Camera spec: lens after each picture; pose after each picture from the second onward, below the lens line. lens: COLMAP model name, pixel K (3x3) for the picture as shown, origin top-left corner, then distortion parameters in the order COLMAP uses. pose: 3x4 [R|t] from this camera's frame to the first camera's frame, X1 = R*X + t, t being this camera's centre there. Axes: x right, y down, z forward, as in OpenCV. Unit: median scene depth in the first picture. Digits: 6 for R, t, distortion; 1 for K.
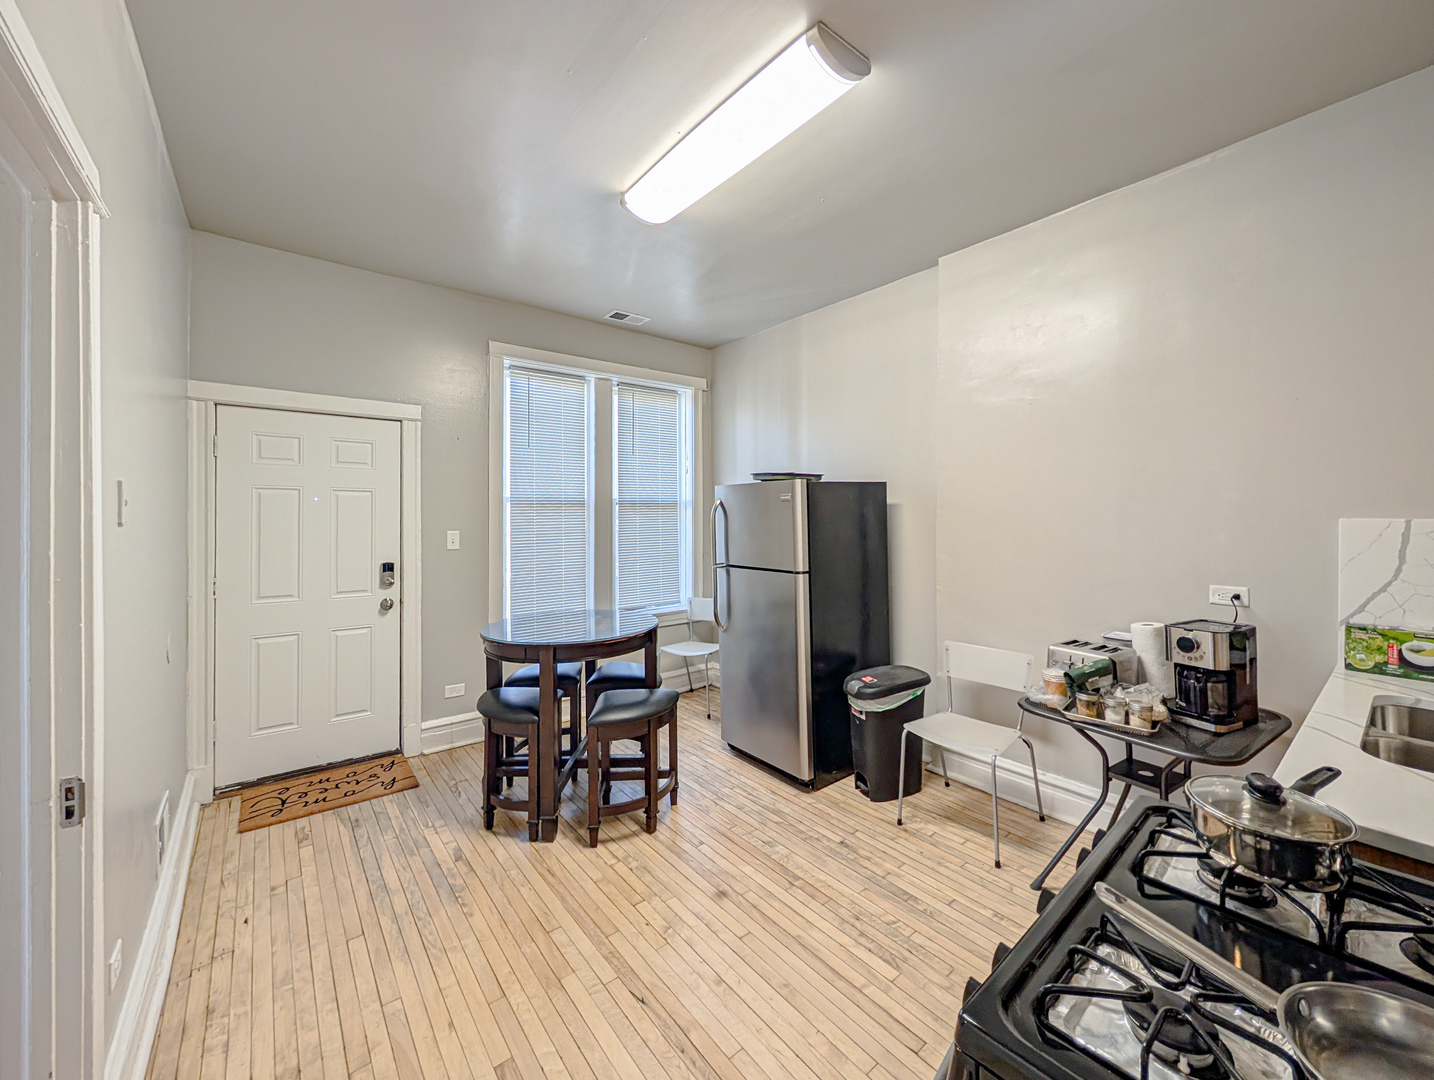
lens RADIAL K [[563.8, 0, 694.7], [0, 563.8, 514.2], [0, 0, 1]] dist [-0.000270, -0.000062]
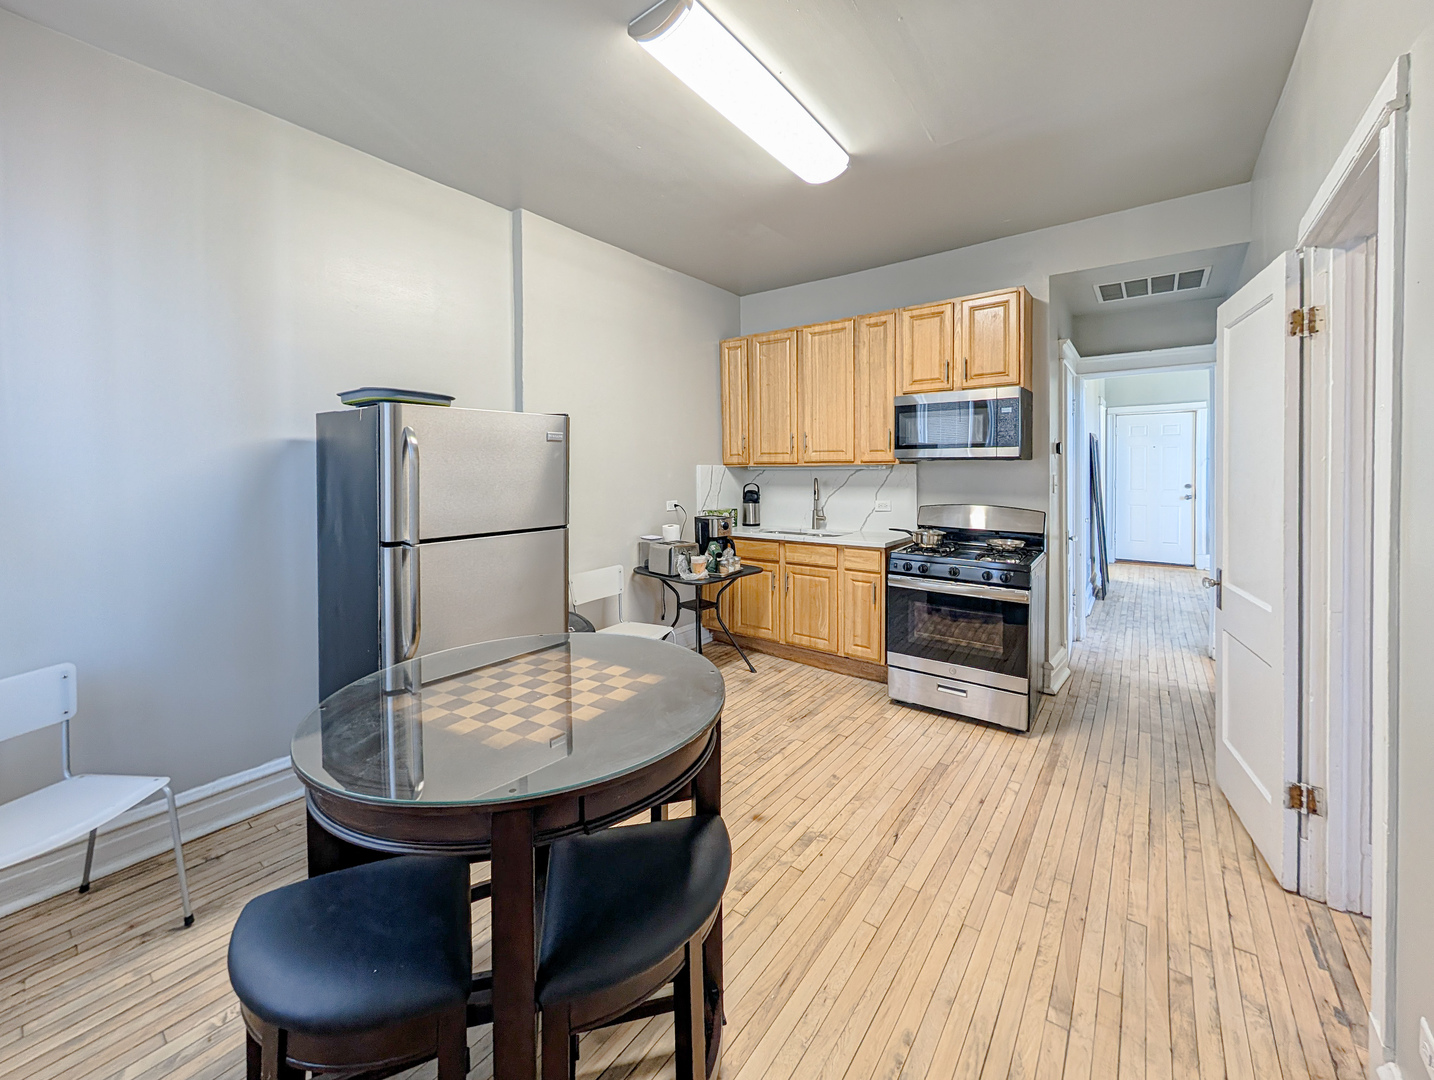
lens RADIAL K [[602.9, 0, 715.2], [0, 602.9, 473.8], [0, 0, 1]] dist [-0.000333, -0.000086]
pose [[-0.291276, -0.000689, 0.956639, -1.053083], [0.004038, 0.999990, 0.001950, 0.034248], [-0.956631, 0.004431, -0.291270, 1.472793]]
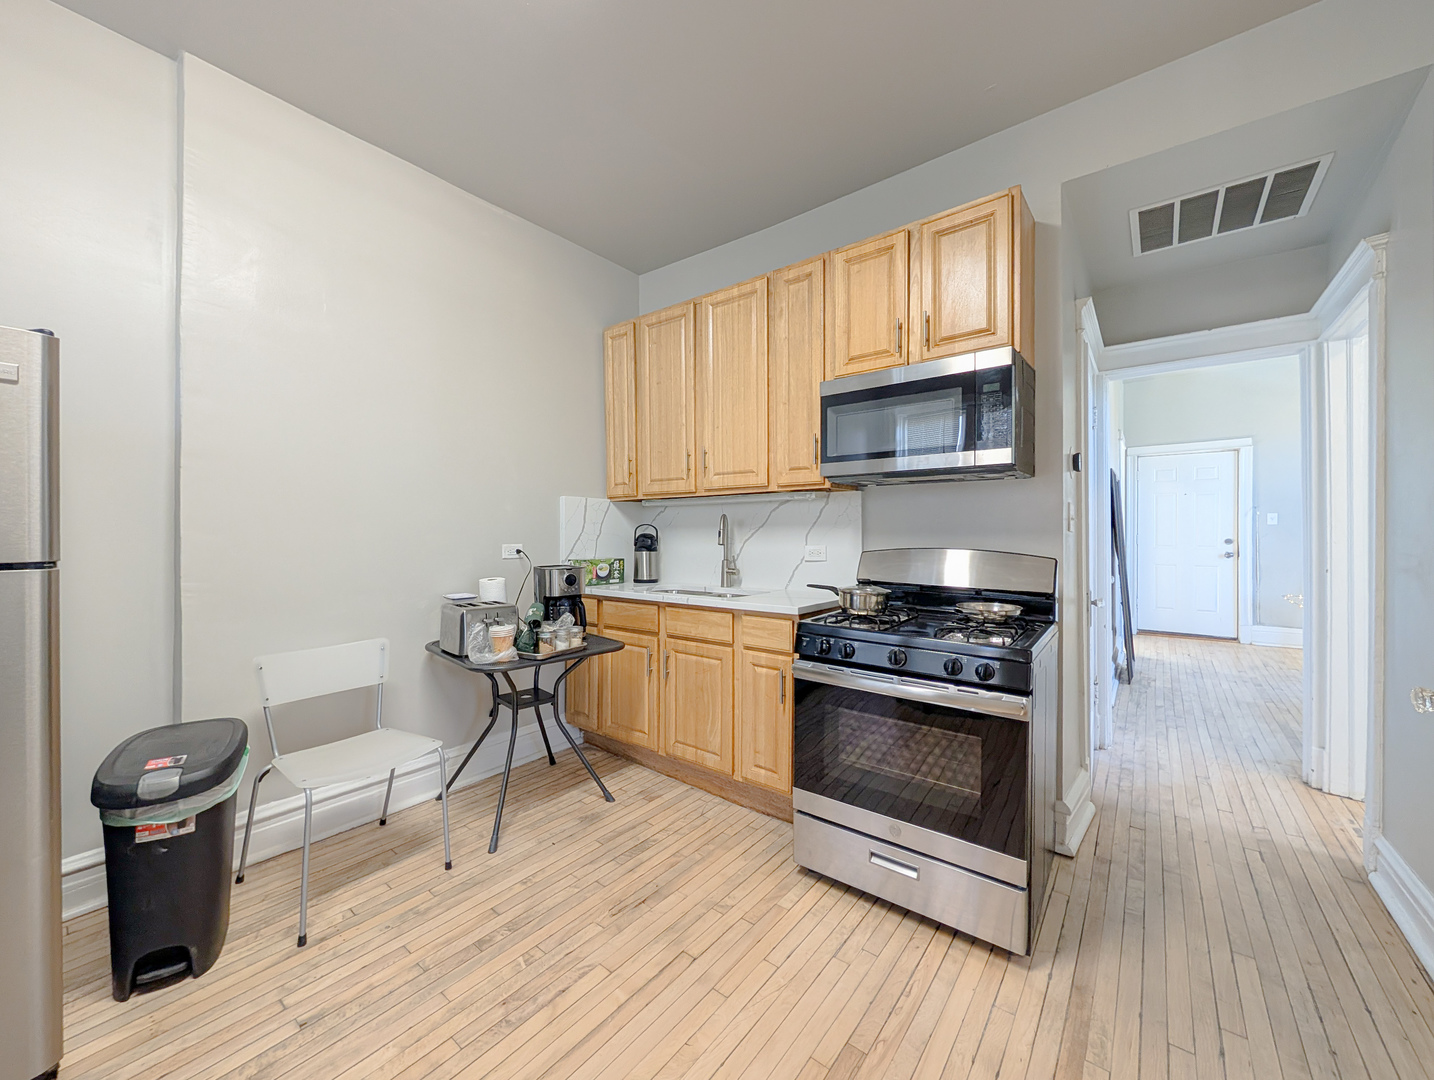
lens RADIAL K [[569.7, 0, 718.9], [0, 569.7, 532.3], [0, 0, 1]] dist [-0.000221, 0.000003]
pose [[-0.267661, 0.012941, 0.963426, -0.481401], [-0.001597, 0.999902, -0.013875, 0.119423], [-0.963512, -0.005253, -0.267614, 0.904090]]
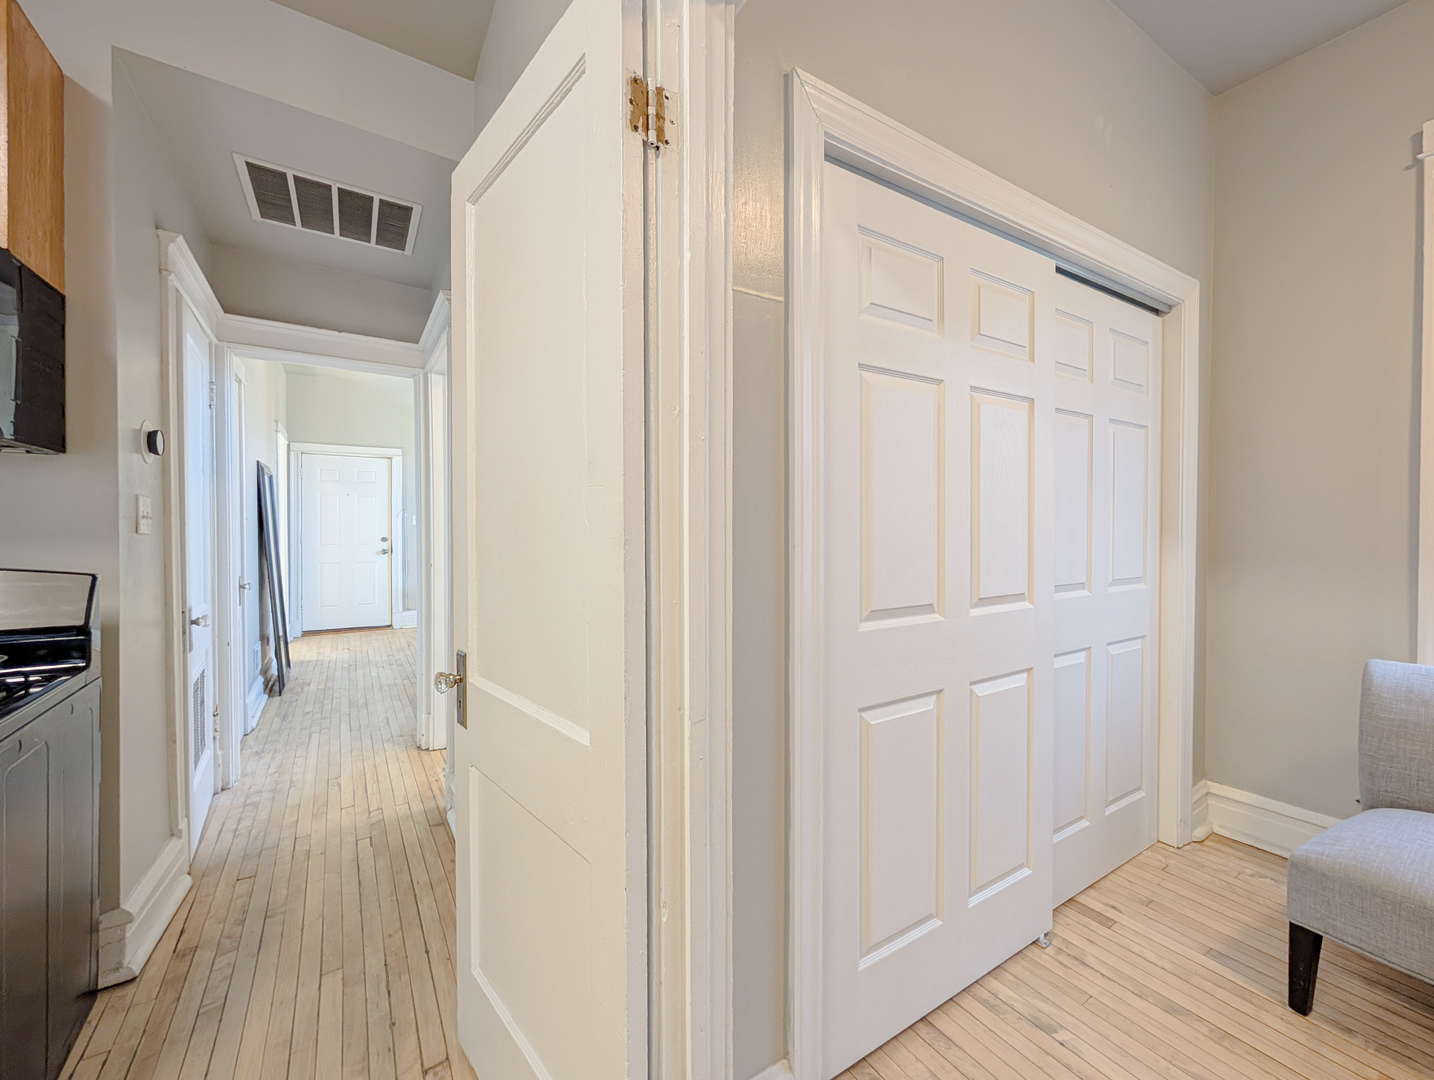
lens RADIAL K [[560.5, 0, 719.8], [0, 560.5, 534.1], [0, 0, 1]] dist [0.001079, 0.000096]
pose [[-0.997991, 0.011844, 0.062240, -0.482027], [0.011971, 0.999927, 0.001670, 0.109894], [-0.062216, 0.002411, -0.998060, 0.705203]]
